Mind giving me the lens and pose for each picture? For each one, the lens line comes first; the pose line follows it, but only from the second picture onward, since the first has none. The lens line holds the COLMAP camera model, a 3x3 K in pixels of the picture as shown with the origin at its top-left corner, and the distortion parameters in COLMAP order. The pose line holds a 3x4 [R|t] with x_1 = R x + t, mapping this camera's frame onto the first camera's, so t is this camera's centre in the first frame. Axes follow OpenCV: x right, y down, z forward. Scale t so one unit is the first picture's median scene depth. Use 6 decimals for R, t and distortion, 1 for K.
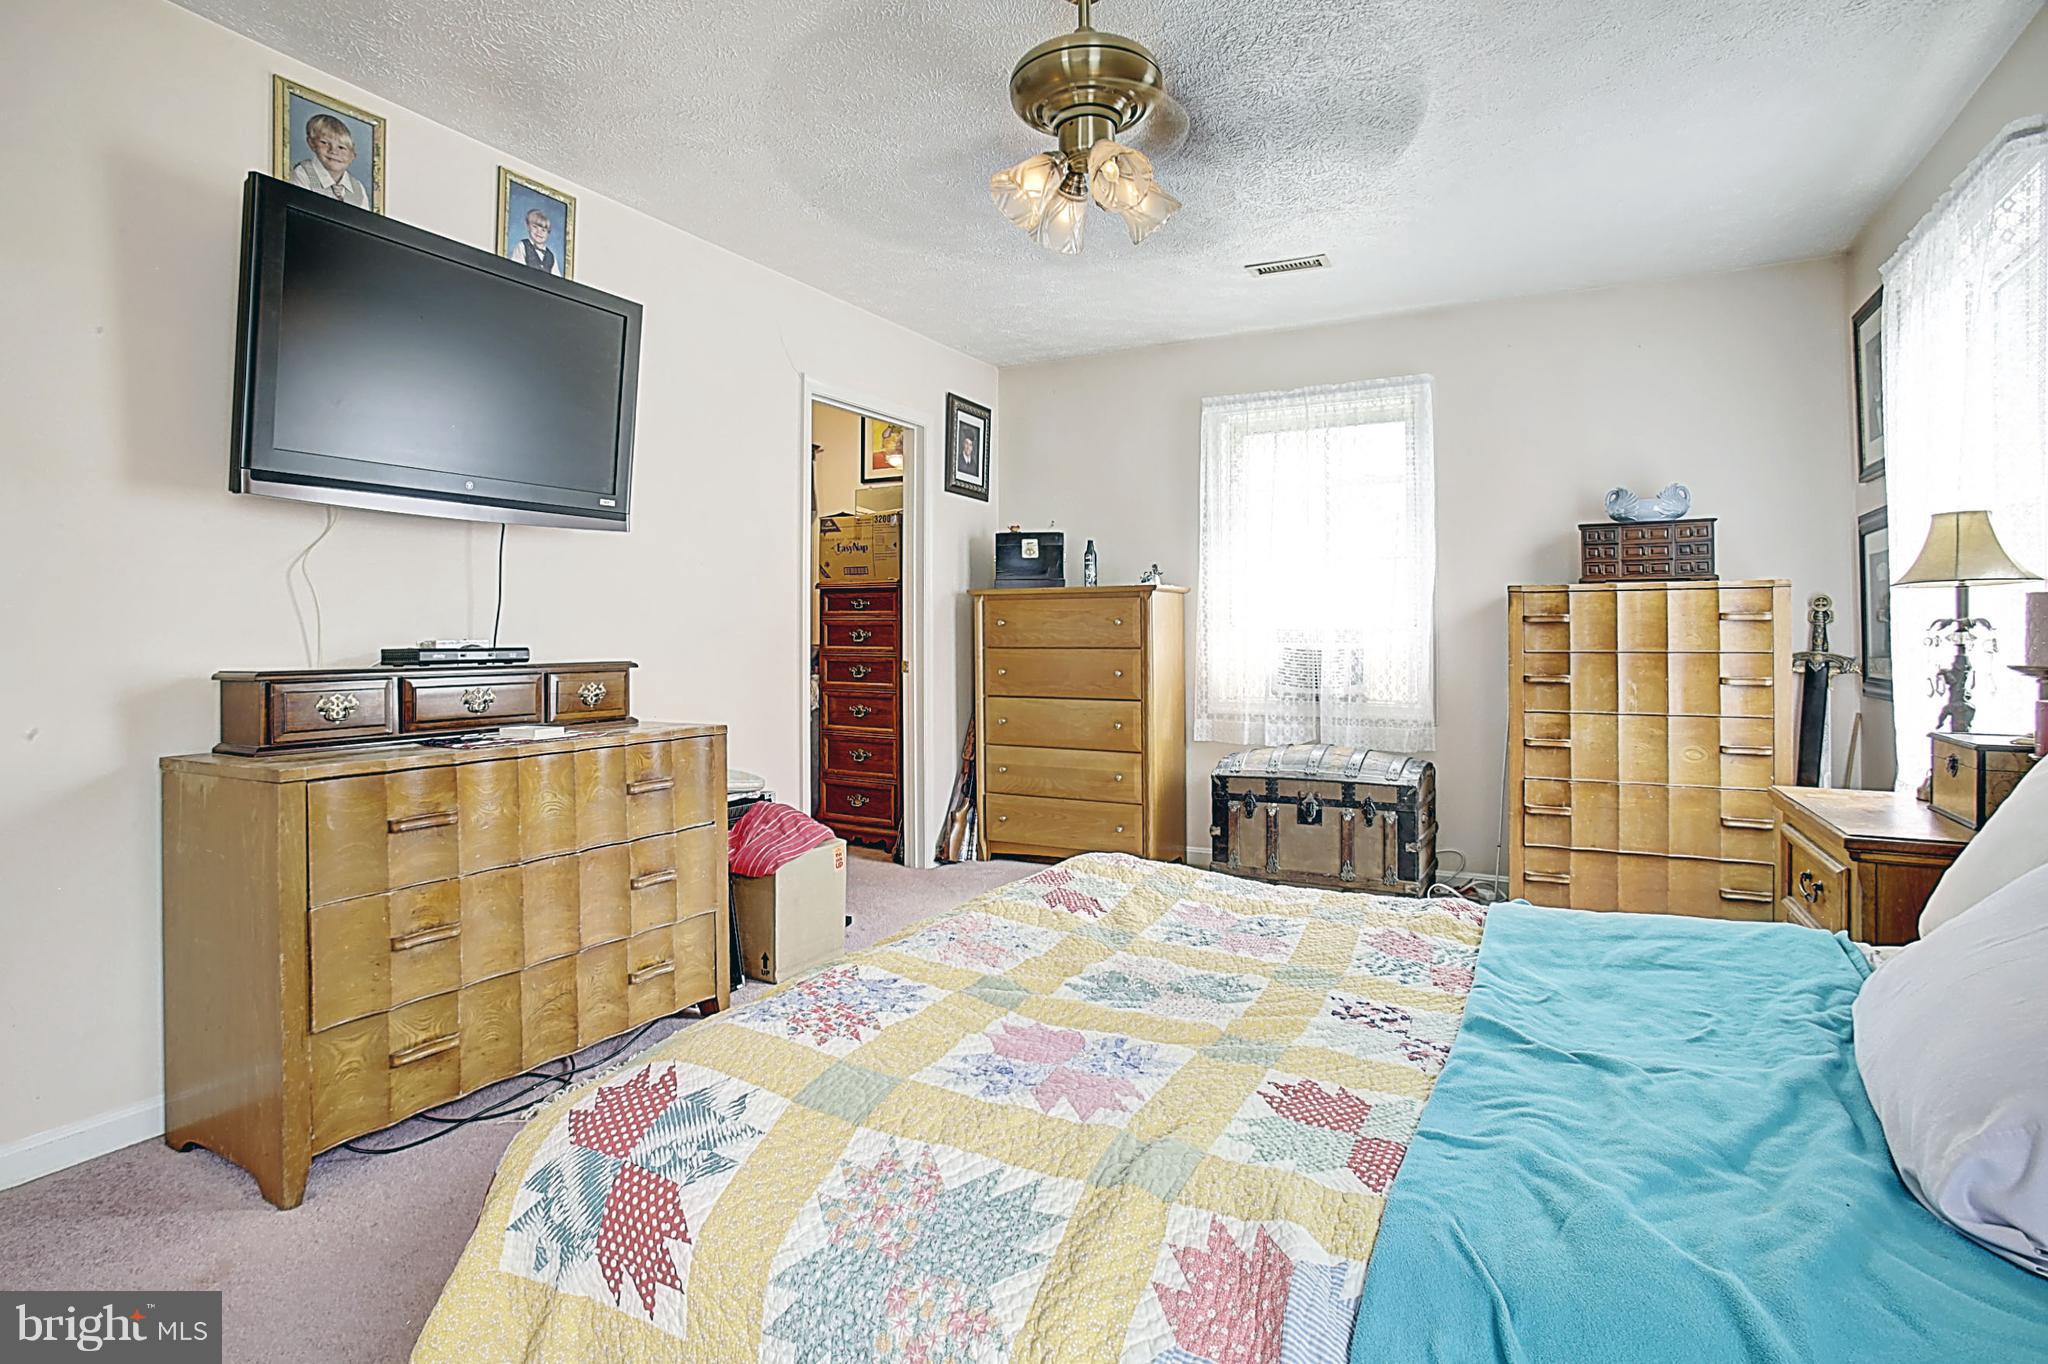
lens RADIAL K [[1056.4, 0, 1024.3], [0, 1056.4, 636.4], [0, 0, 1]] dist [-0.068643, 0.039231]
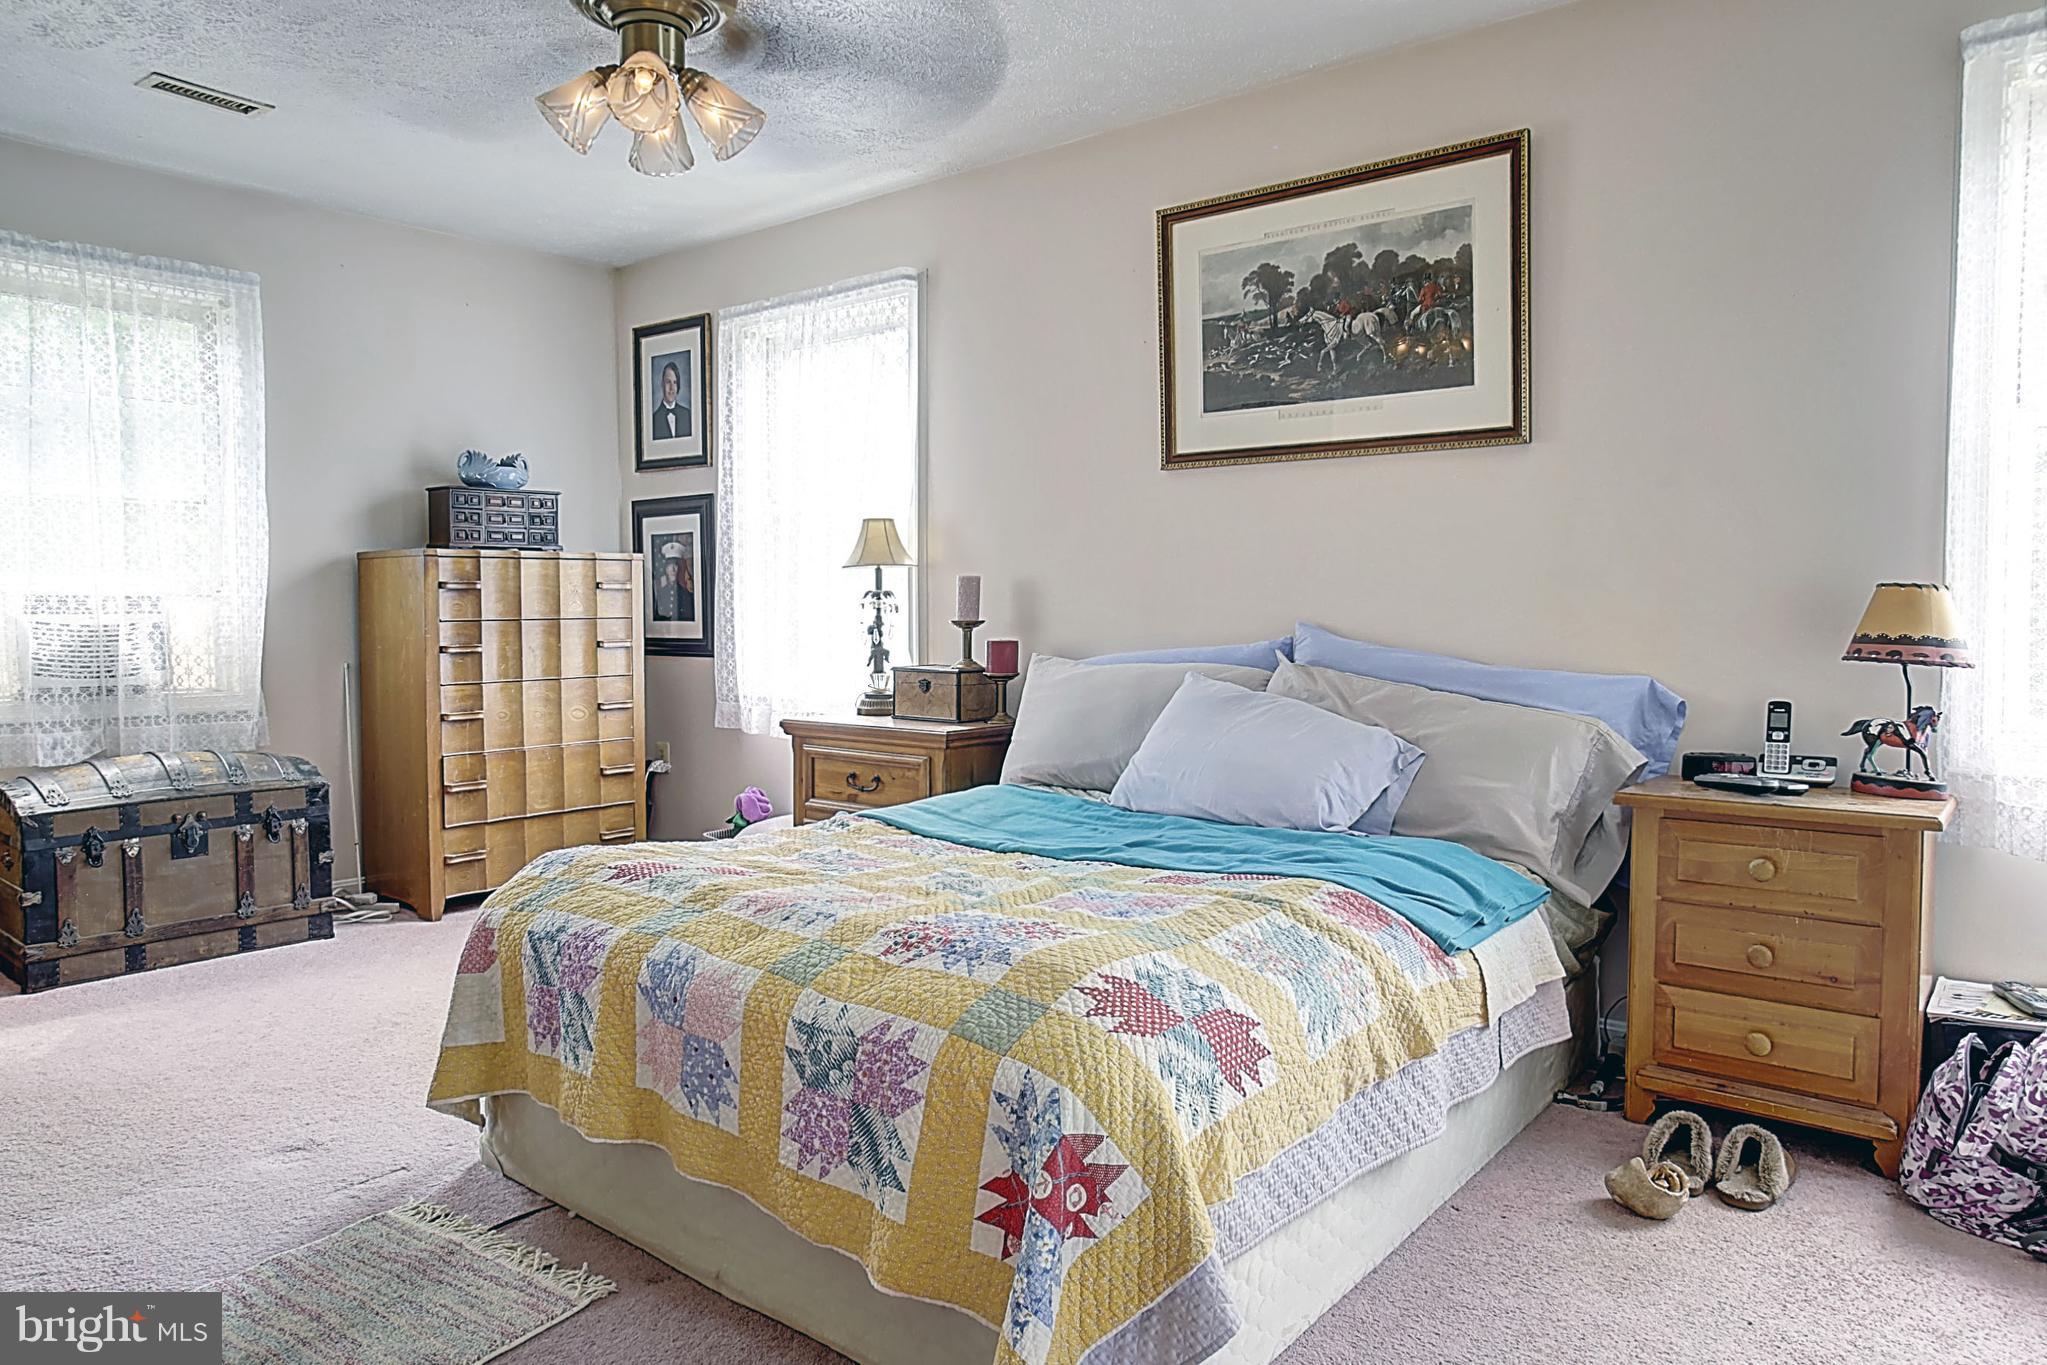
lens RADIAL K [[1310.9, 0, 1023.5], [0, 1310.9, 682.5], [0, 0, 1]] dist [0.002754, 0.003479]
pose [[0.209401, -0.058711, 0.976066, -0.522880], [0.003303, 0.998233, 0.059336, 0.002122], [-0.977824, -0.009201, 0.209225, 0.232374]]
